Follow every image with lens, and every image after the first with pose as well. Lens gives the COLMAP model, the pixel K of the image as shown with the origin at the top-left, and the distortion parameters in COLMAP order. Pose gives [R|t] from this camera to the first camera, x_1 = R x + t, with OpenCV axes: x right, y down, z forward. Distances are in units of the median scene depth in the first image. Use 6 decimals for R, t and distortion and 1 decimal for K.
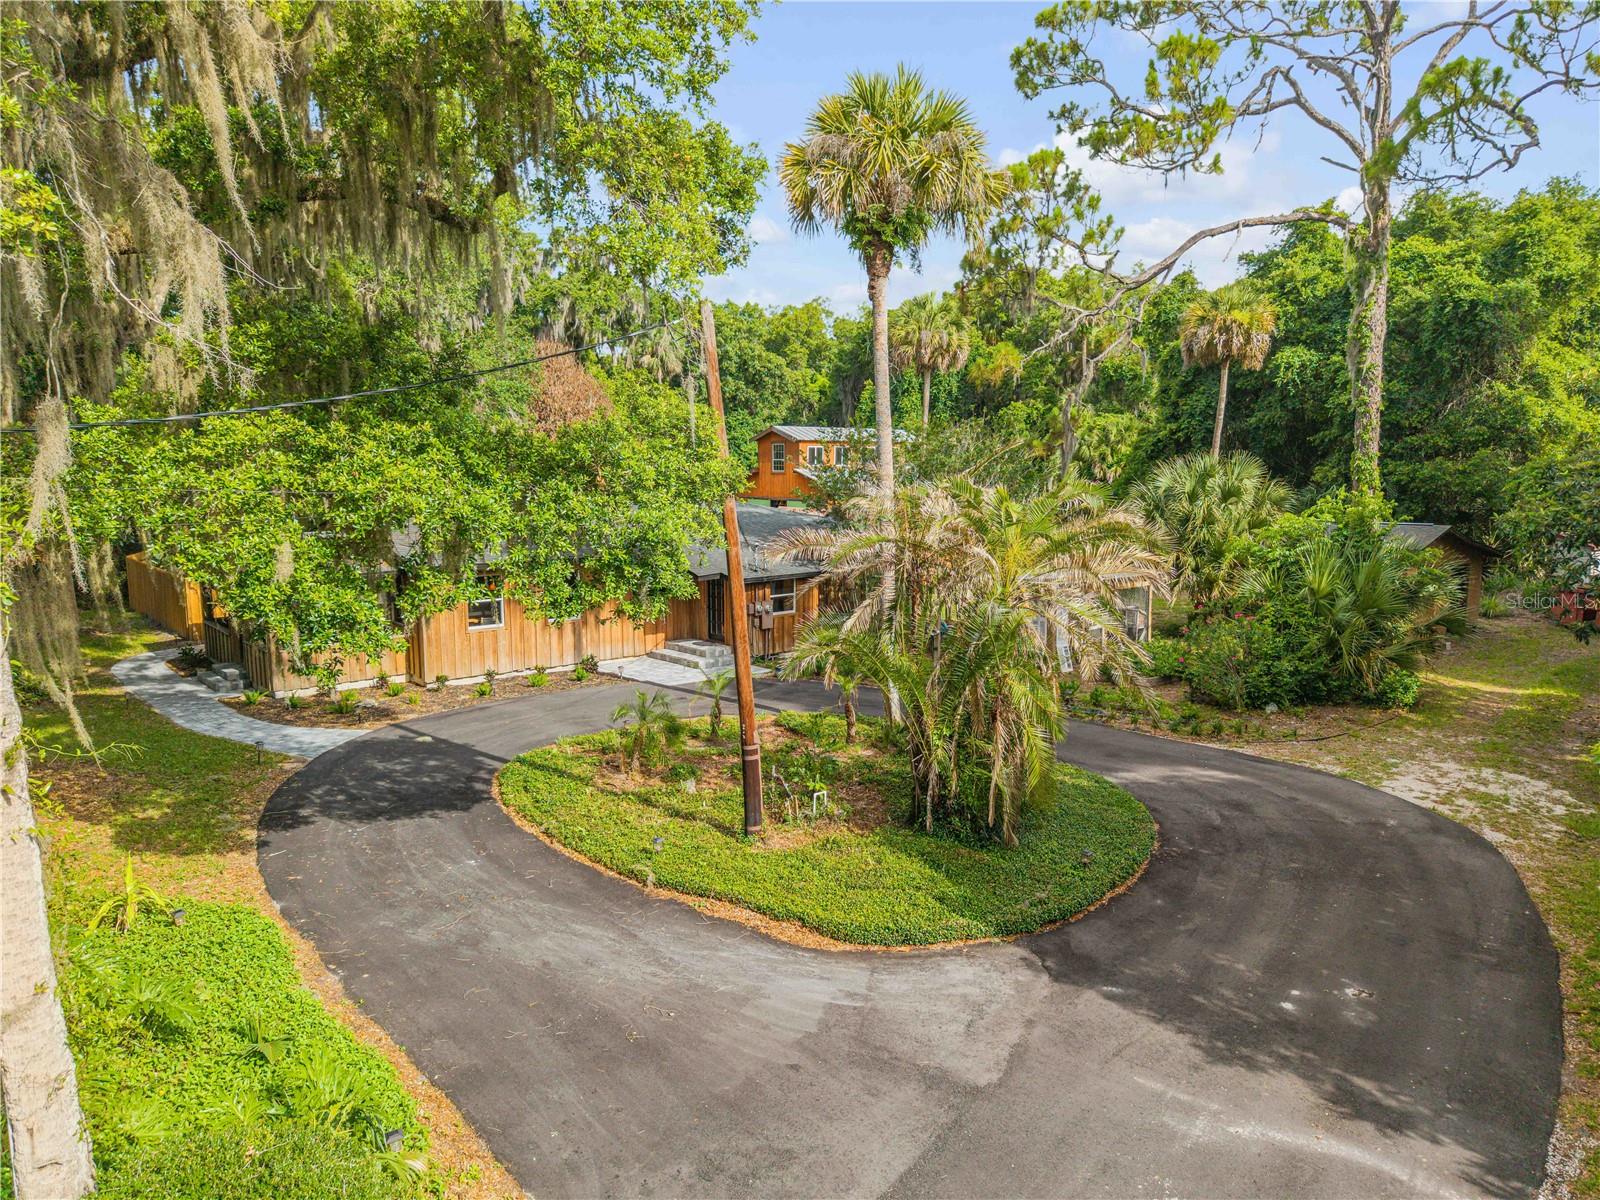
lens RADIAL K [[1079.9, 0, 807.4], [0, 1079.9, 602.7], [0, 0, 1]] dist [-0.002527, -0.002574]
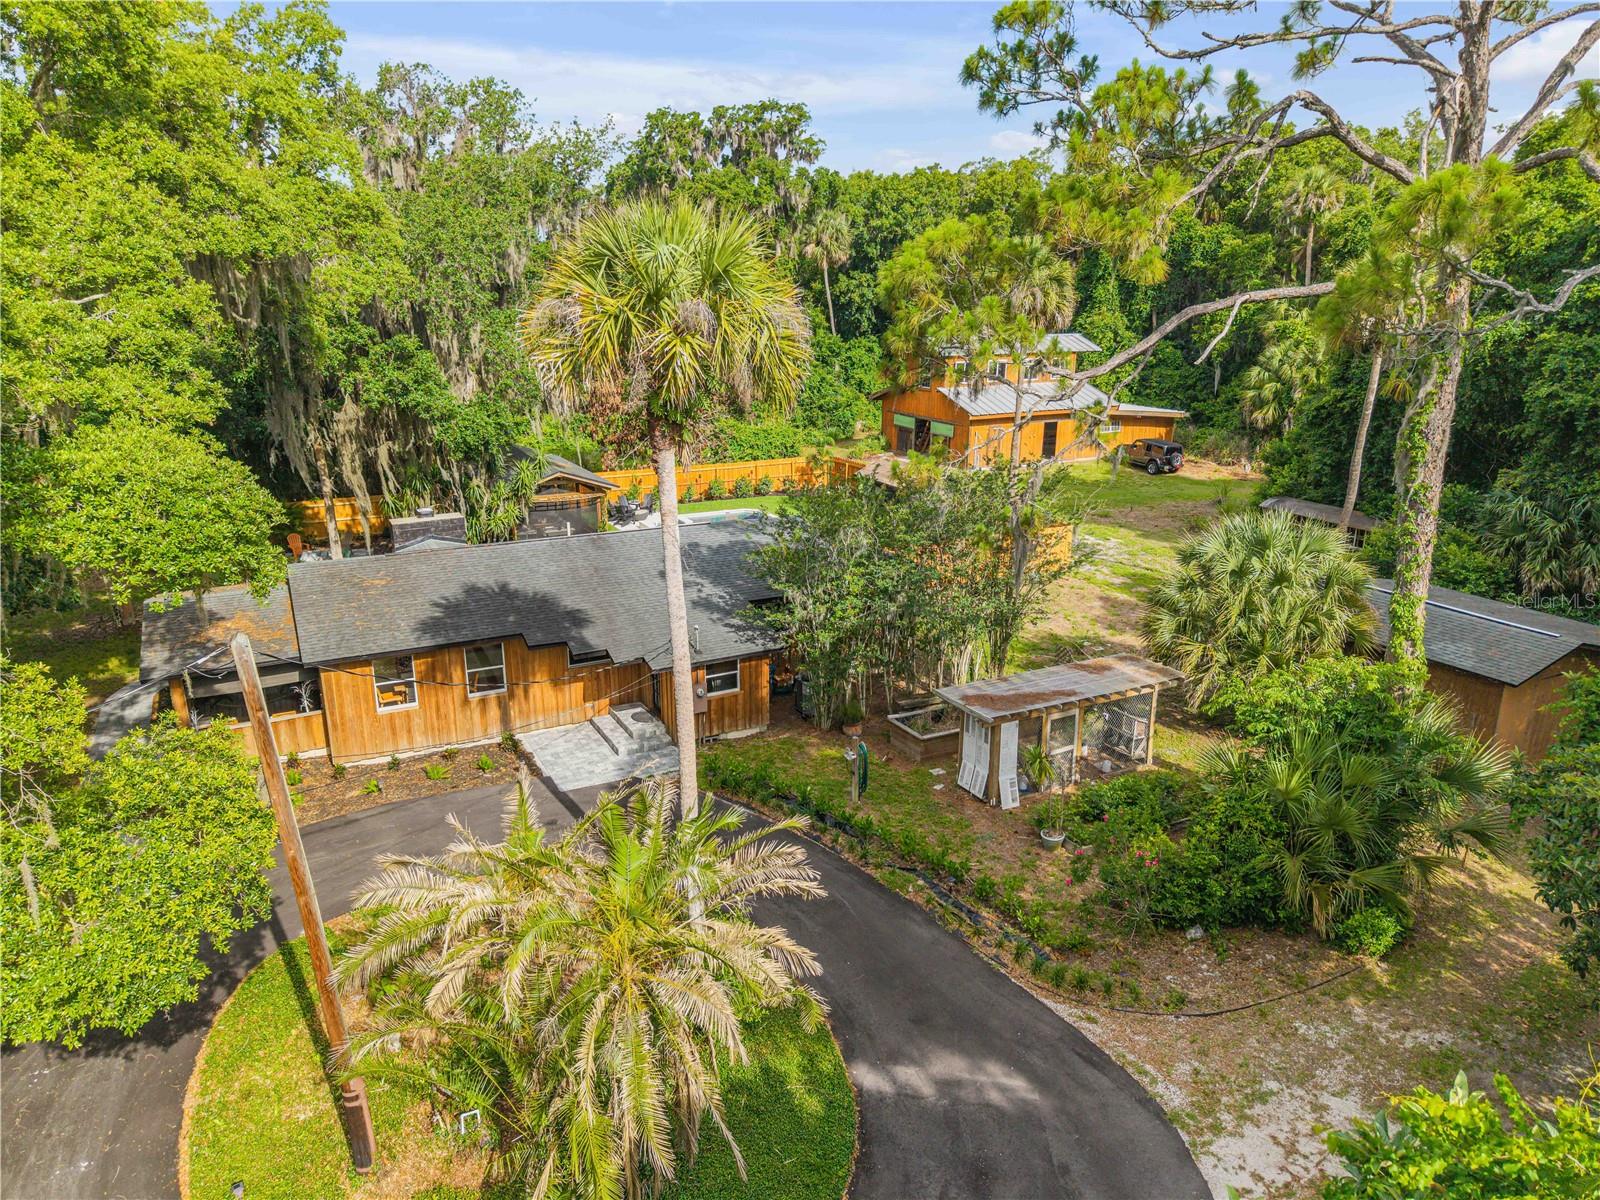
lens RADIAL K [[1084.0, 0, 800.0], [0, 1084.0, 600.0], [0, 0, 1]] dist [-0.004245, -0.002141]
pose [[0.968746, 0.071659, -0.237478, 0.236853], [-0.033240, 0.986231, 0.161997, -0.205468], [0.245817, -0.149040, 0.957790, 0.131370]]
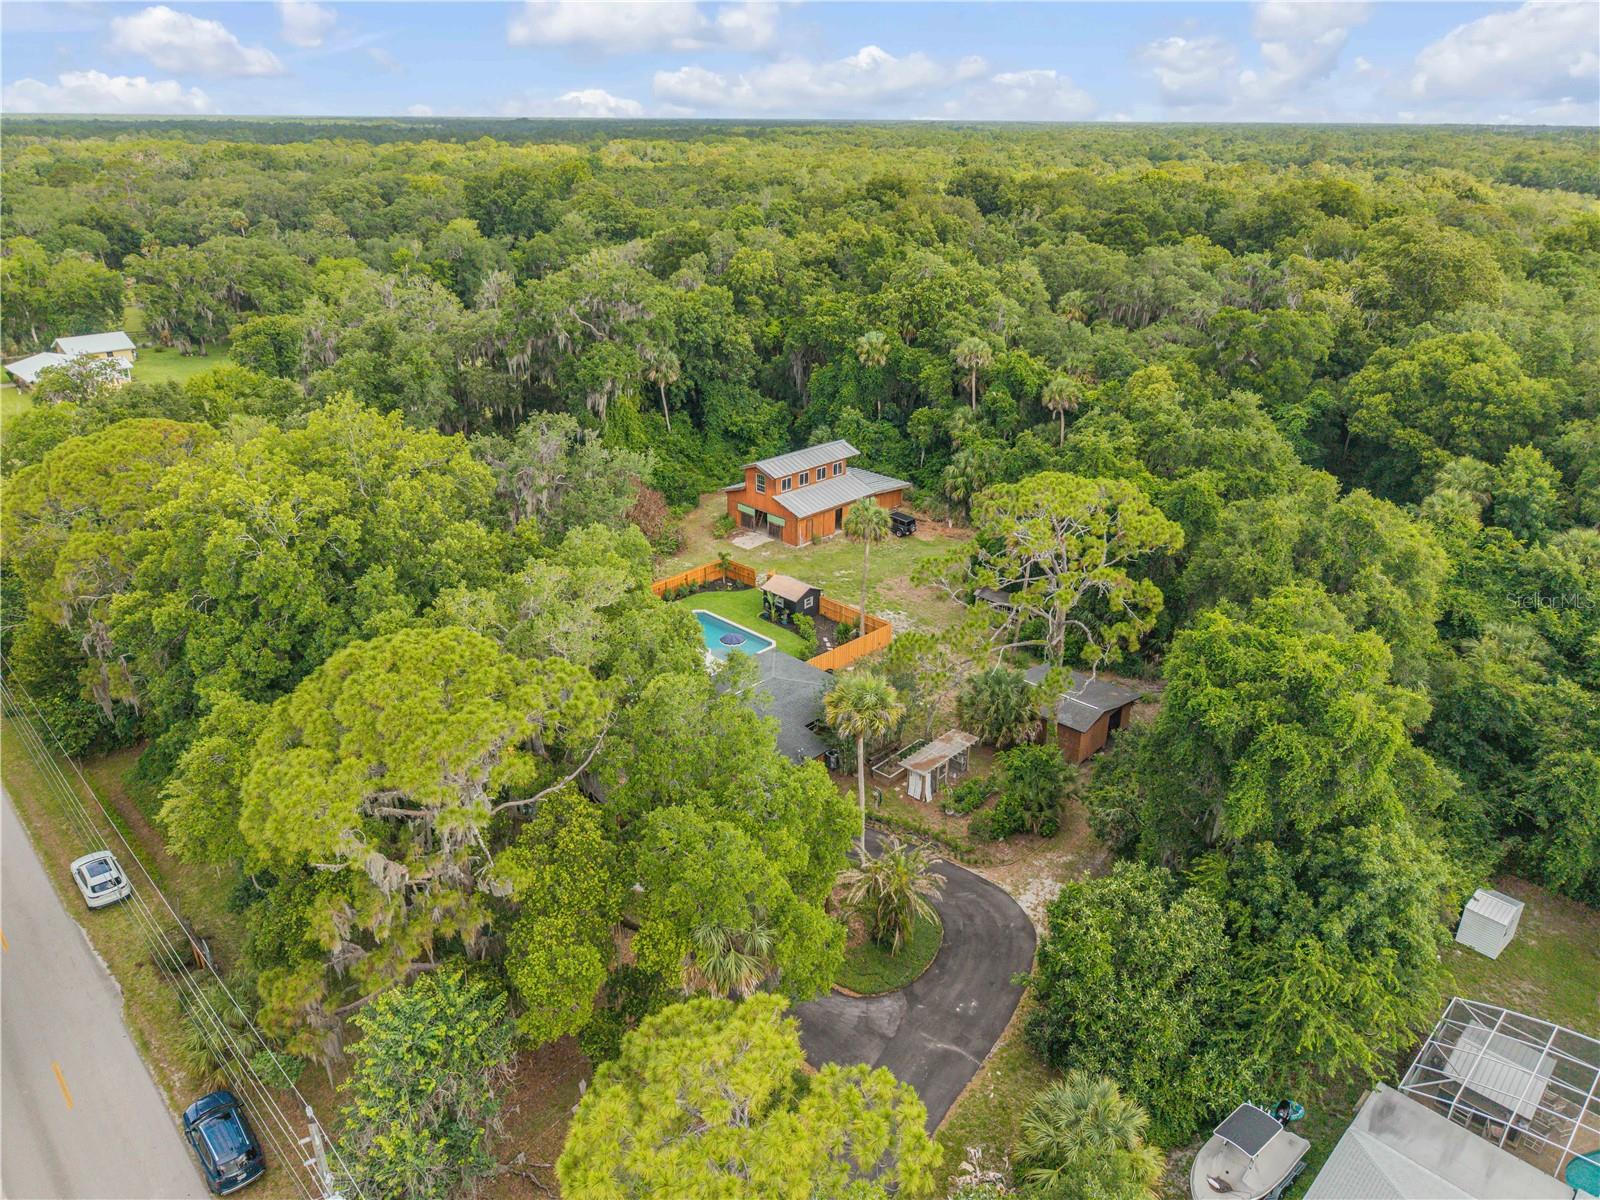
lens RADIAL K [[1061.6, 0, 799.7], [0, 1061.6, 609.9], [0, 0, 1]] dist [0.002335, -0.001418]
pose [[0.997472, -0.030171, 0.064343, -0.167218], [0.009391, 0.953423, 0.301490, -0.932651], [-0.070442, -0.300124, 0.951296, -0.978741]]
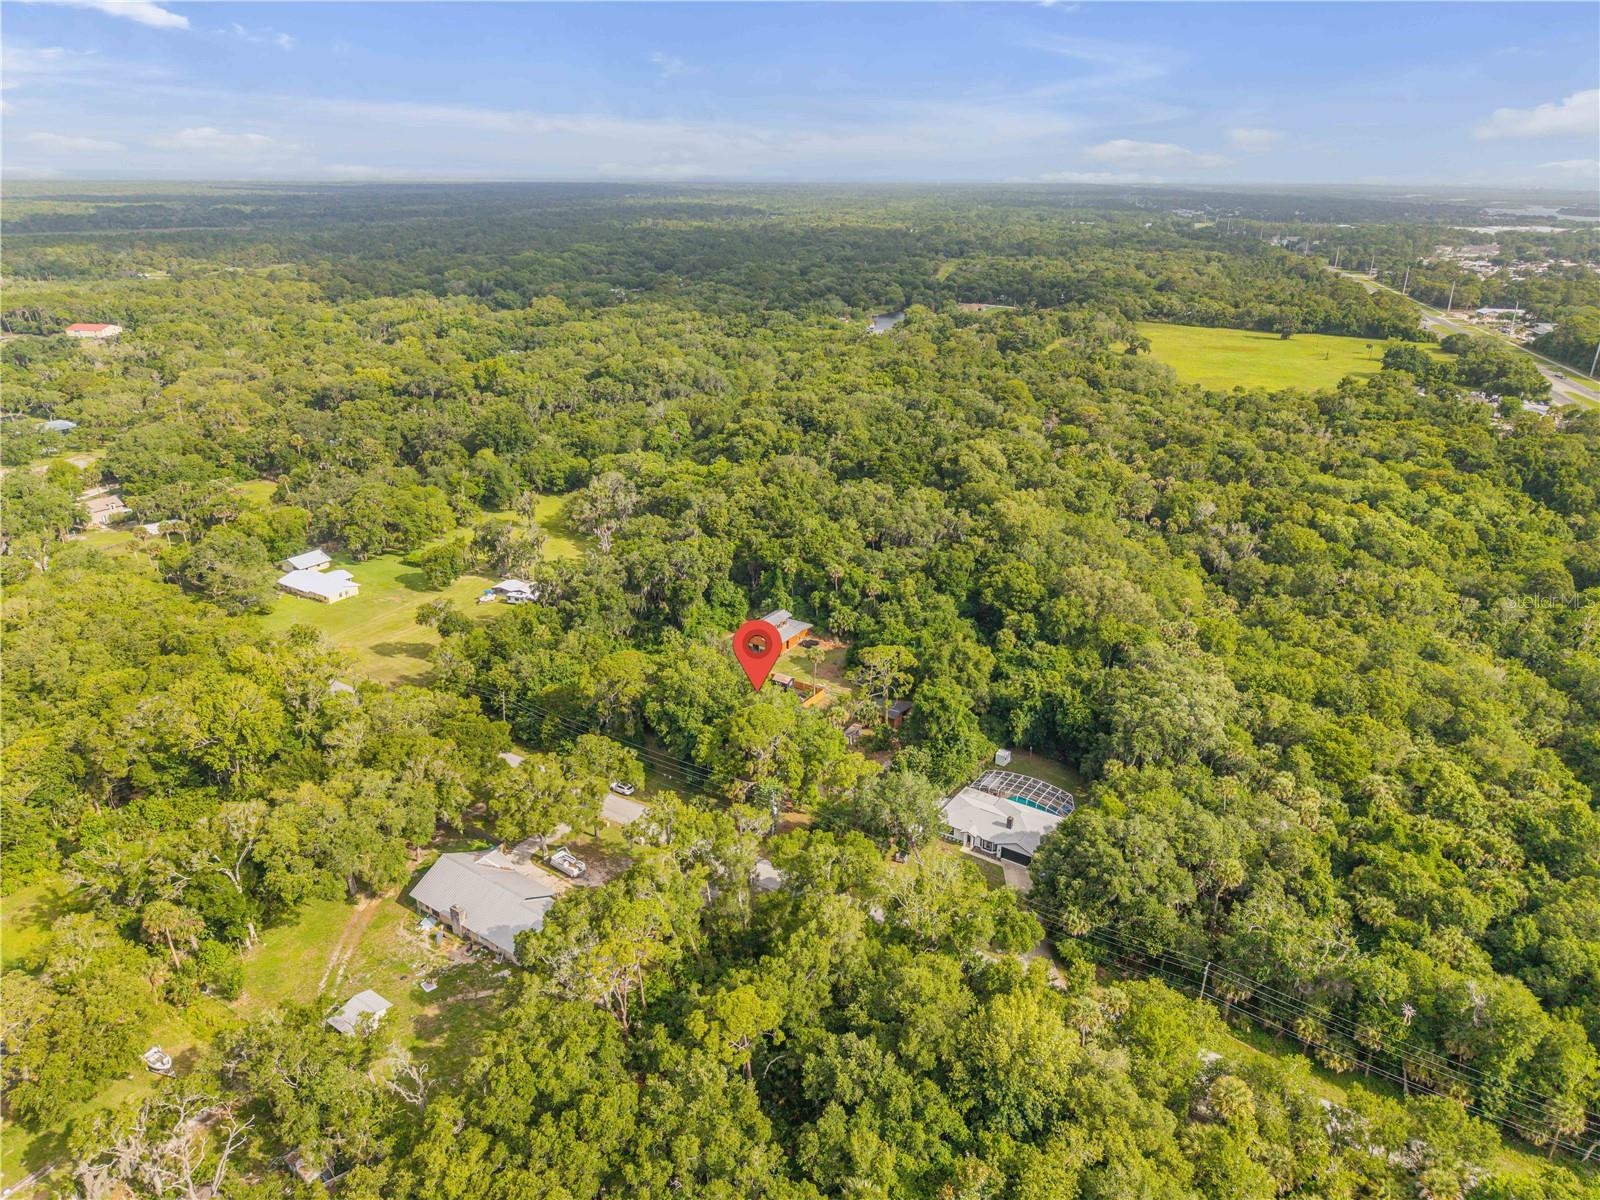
lens RADIAL K [[1061.6, 0, 799.7], [0, 1061.6, 609.9], [0, 0, 1]] dist [0.002335, -0.001418]
pose [[0.960935, -0.103968, 0.256503, -1.796646], [0.031408, 0.961740, 0.272158, -2.665913], [-0.274985, -0.253470, 0.927435, -5.203119]]
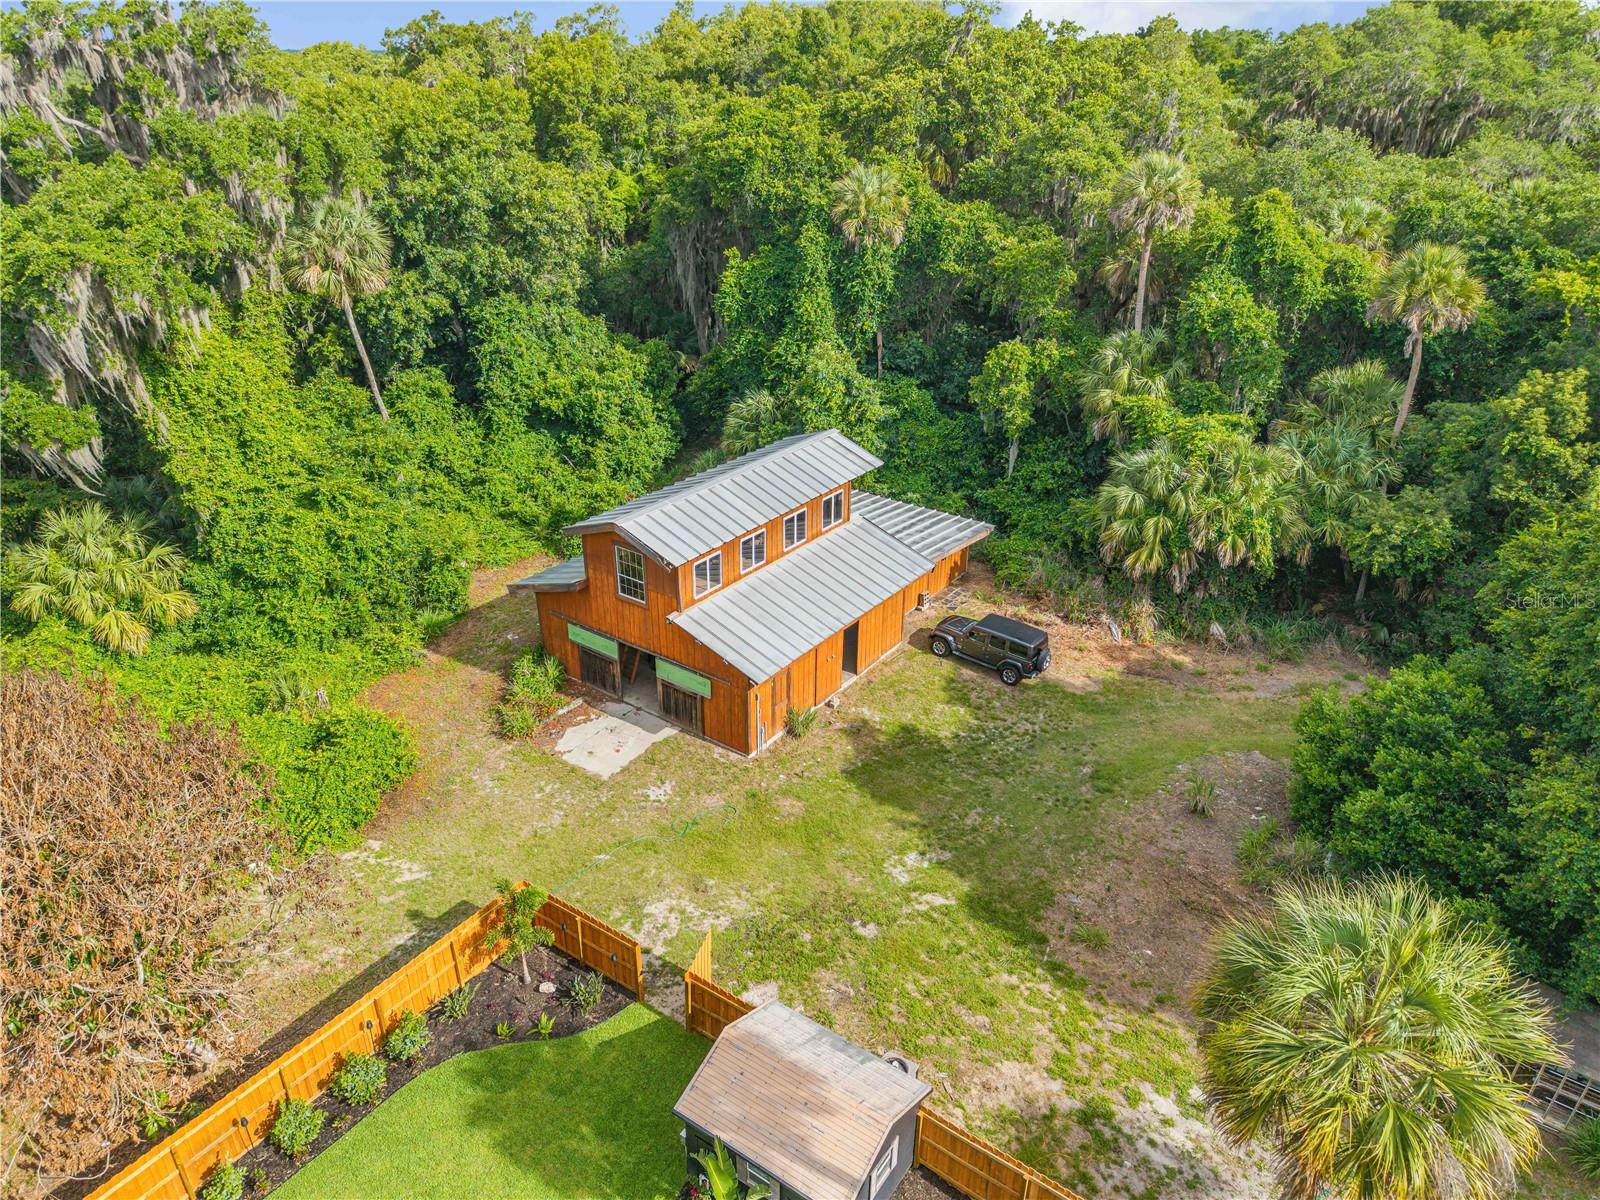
lens RADIAL K [[1085.6, 0, 826.2], [0, 1085.6, 599.3], [0, 0, 1]] dist [0.001549, -0.001276]
pose [[0.972230, -0.097800, 0.212614, -0.109592], [0.021406, 0.941849, 0.335354, -0.670369], [-0.233048, -0.321490, 0.917787, 1.182153]]
